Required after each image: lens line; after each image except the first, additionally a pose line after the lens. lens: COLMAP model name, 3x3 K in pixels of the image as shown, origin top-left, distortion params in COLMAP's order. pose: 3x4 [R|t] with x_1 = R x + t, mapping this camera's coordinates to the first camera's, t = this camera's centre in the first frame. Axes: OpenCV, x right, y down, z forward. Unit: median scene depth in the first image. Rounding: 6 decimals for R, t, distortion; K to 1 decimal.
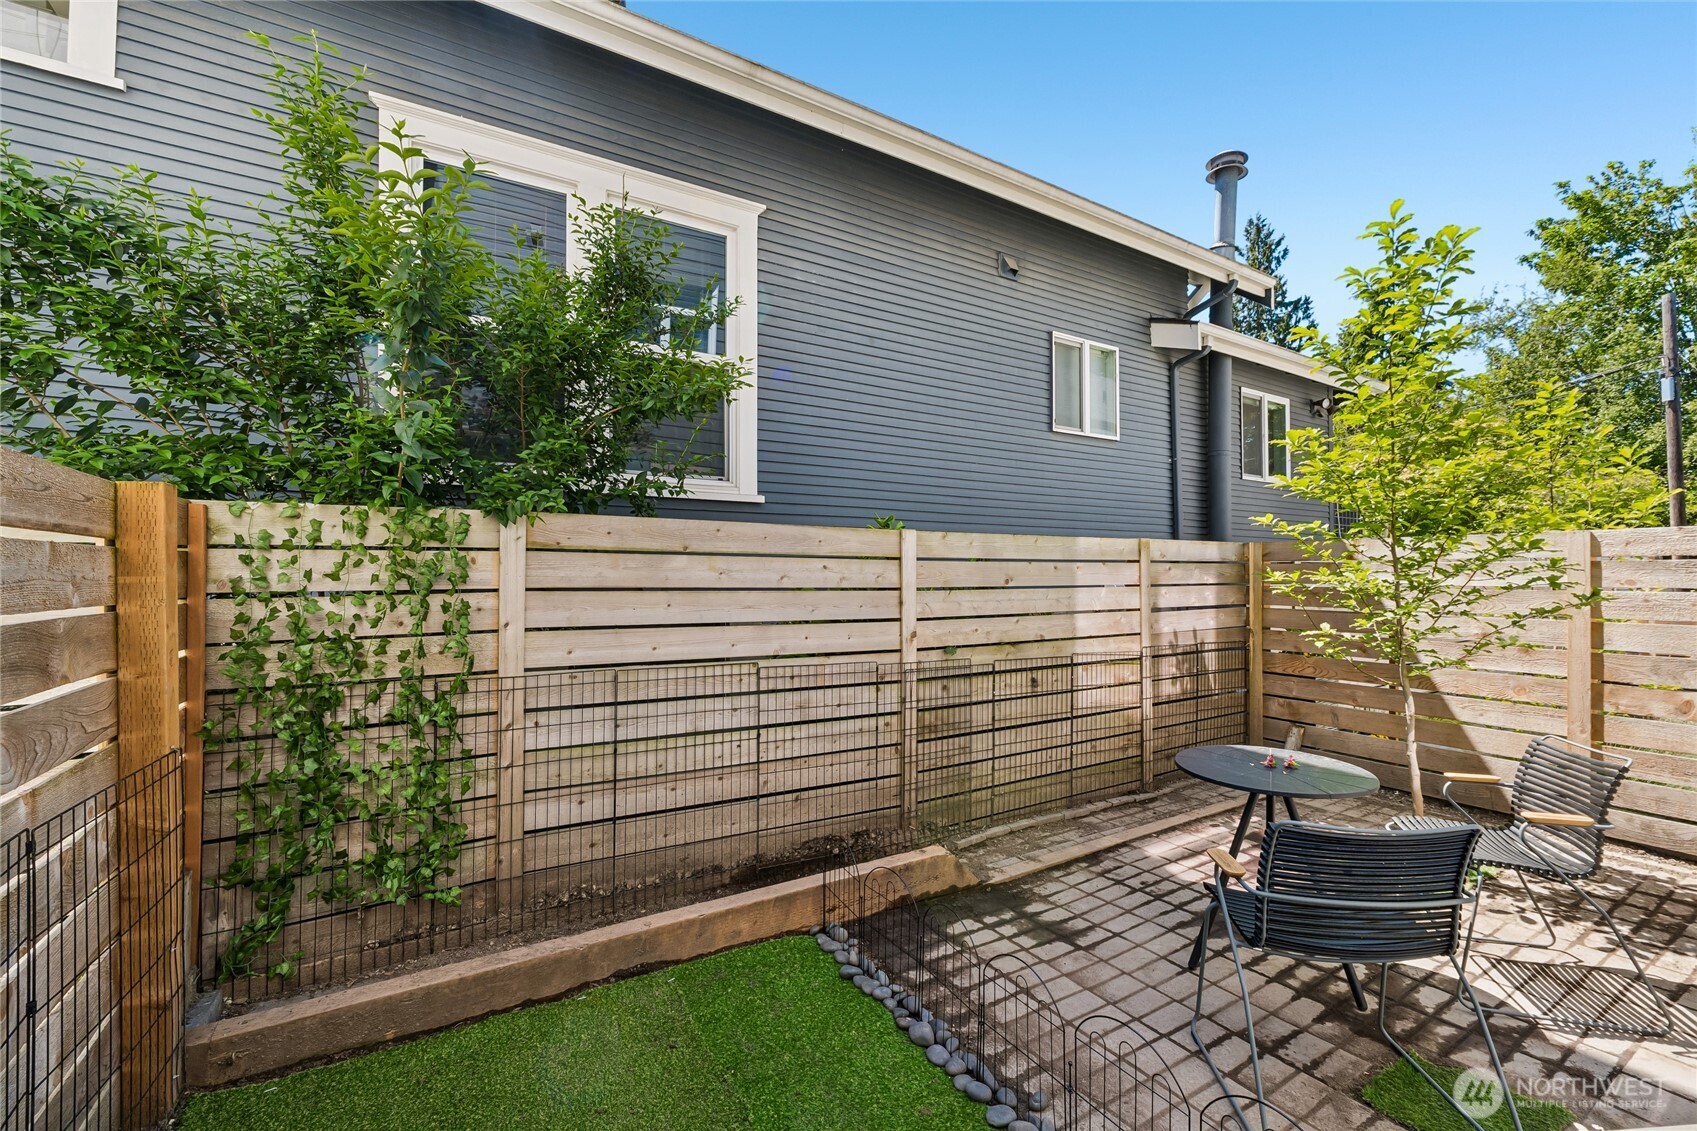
lens RADIAL K [[707.1, 0, 862.3], [0, 707.1, 559.9], [0, 0, 1]] dist [-0.001643, -0.000596]
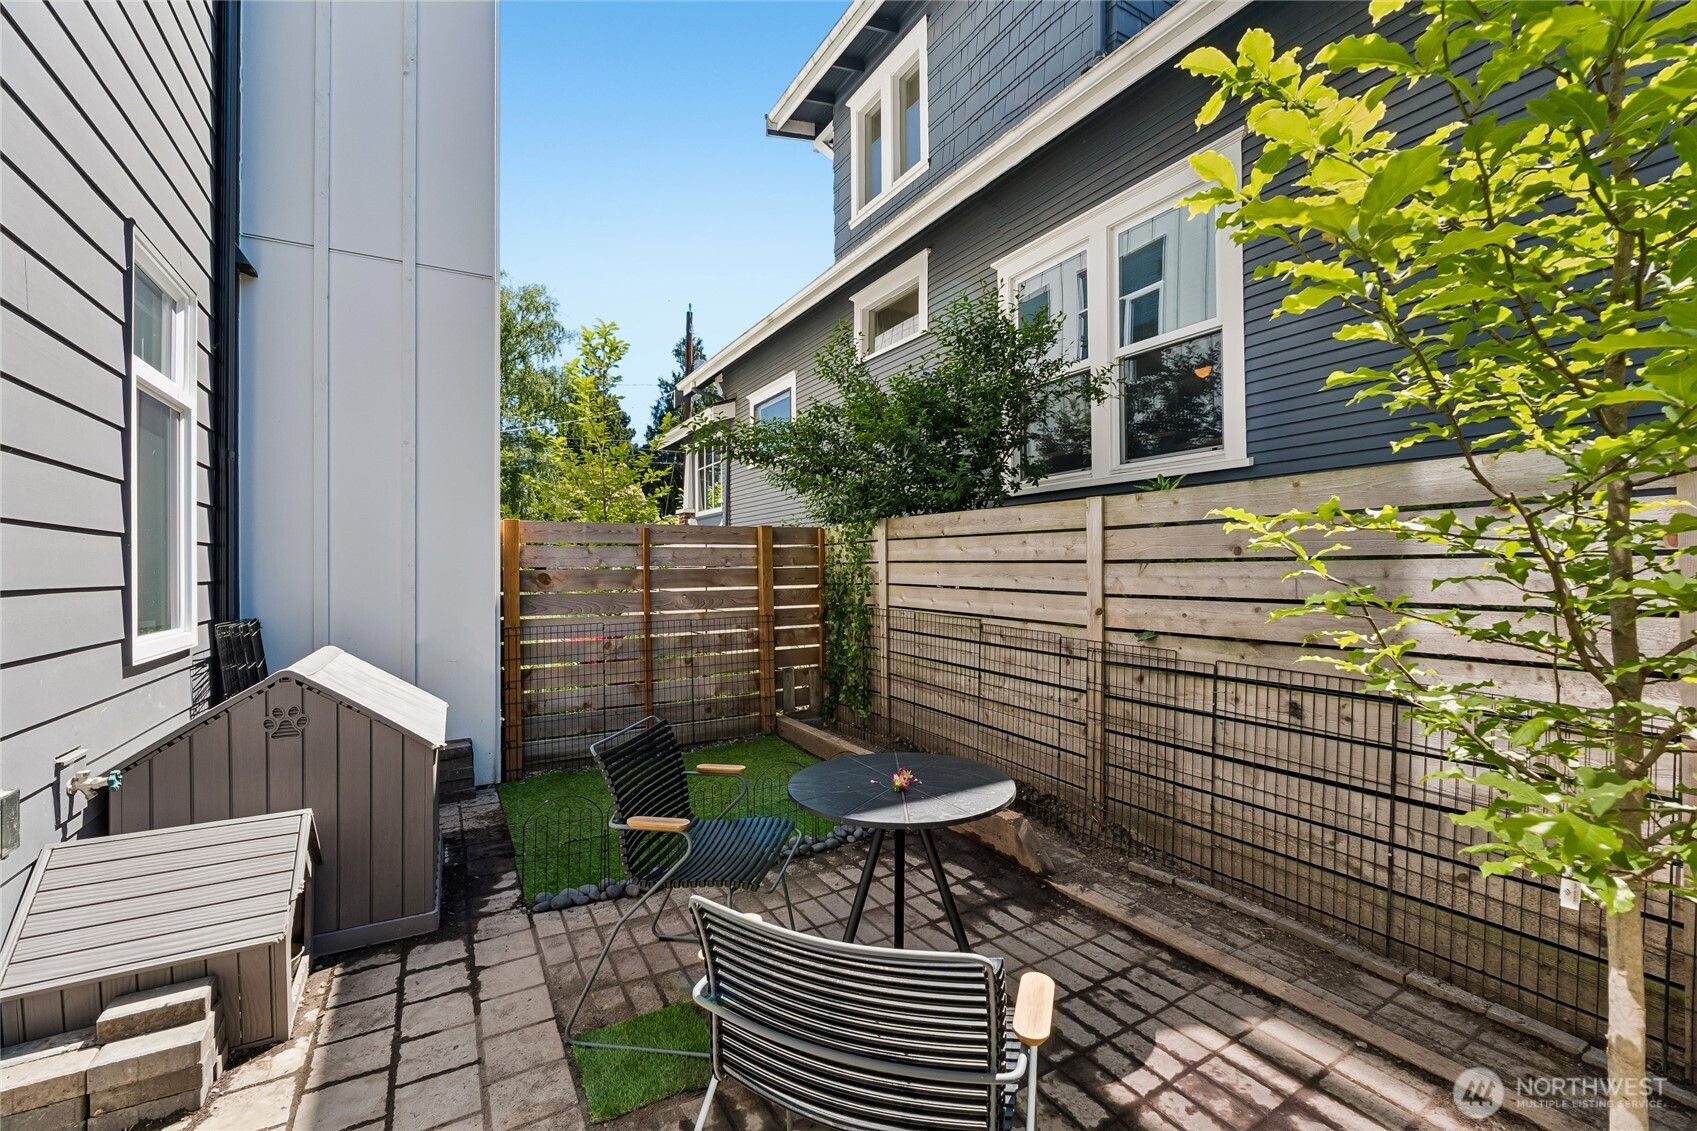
lens RADIAL K [[707.1, 0, 862.3], [0, 707.1, 559.9], [0, 0, 1]] dist [-0.001643, -0.000596]
pose [[-0.004477, -0.008984, -0.999950, 1.012298], [0.029097, 0.999535, -0.009111, 0.039608], [0.999567, -0.029136, -0.004213, 0.717134]]
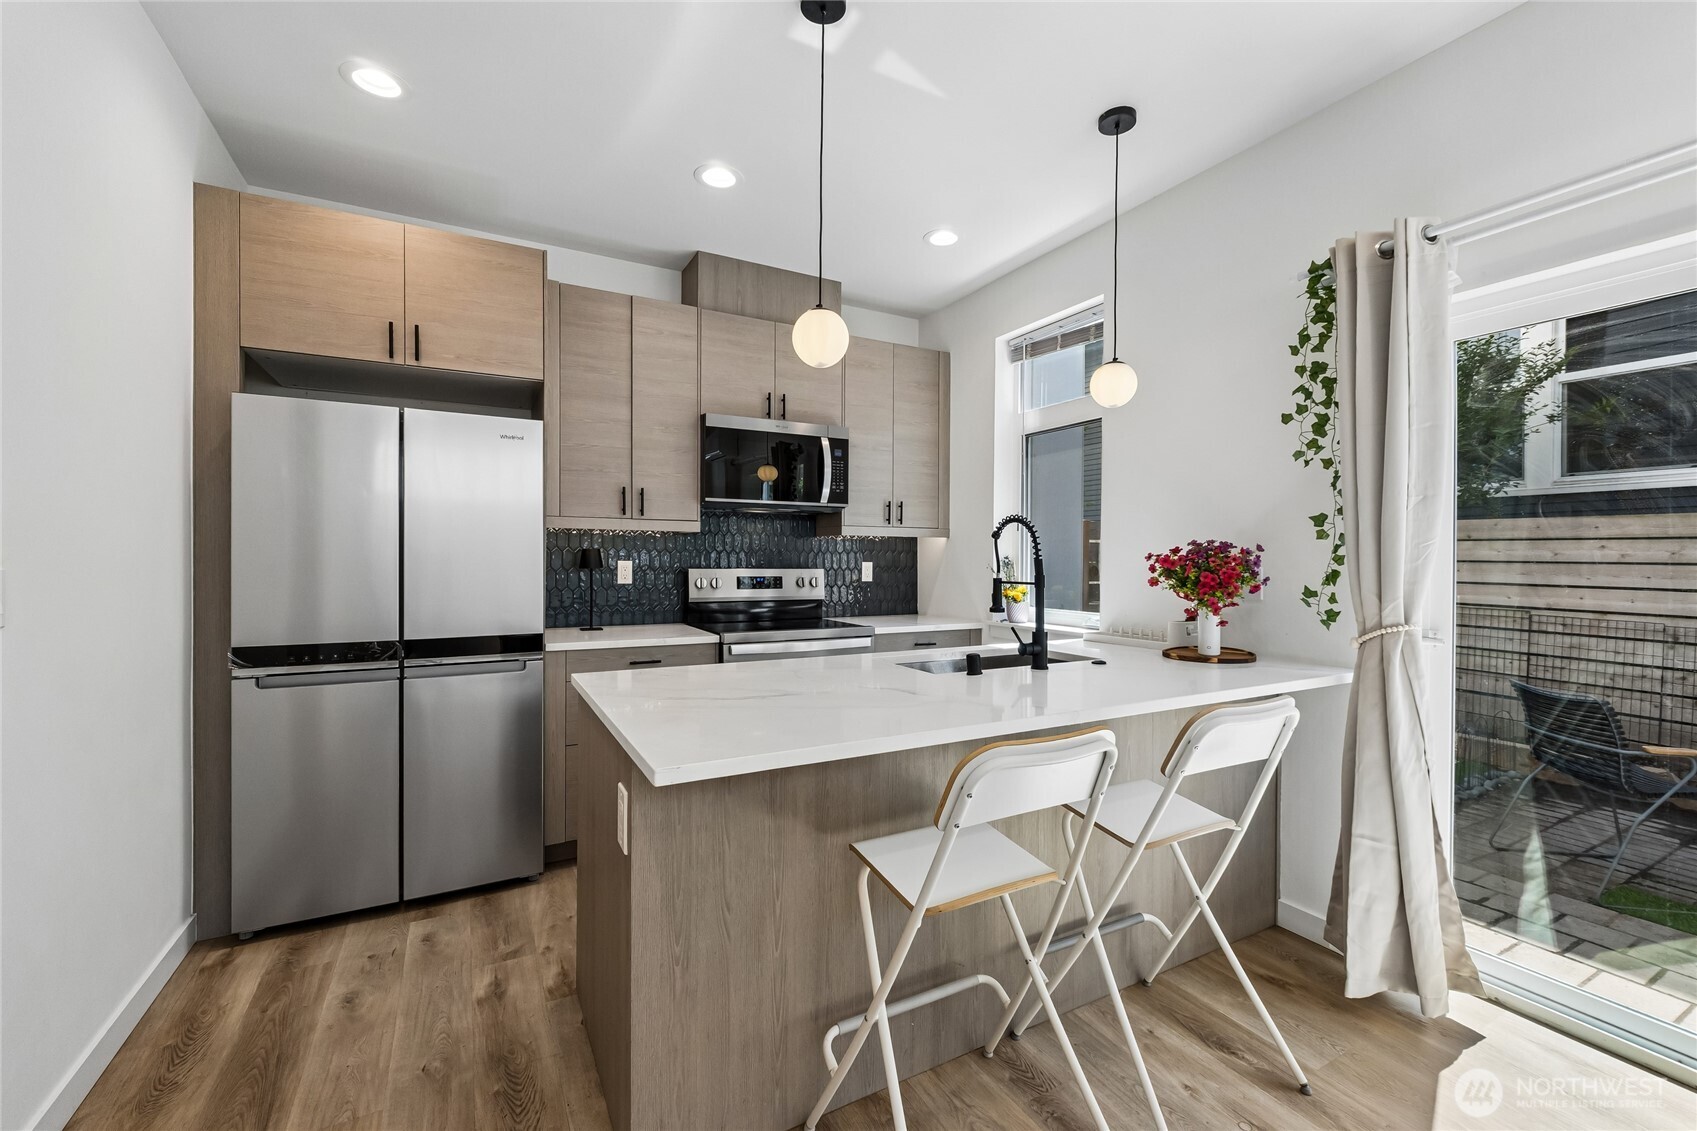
lens RADIAL K [[707.5, 0, 859.8], [0, 707.5, 564.3], [0, 0, 1]] dist [-0.000787, -0.000336]
pose [[-0.041812, 0.006334, -0.999105, 1.264955], [0.012846, 0.999901, 0.005801, 0.017247], [0.999043, -0.012592, -0.041889, -0.318341]]
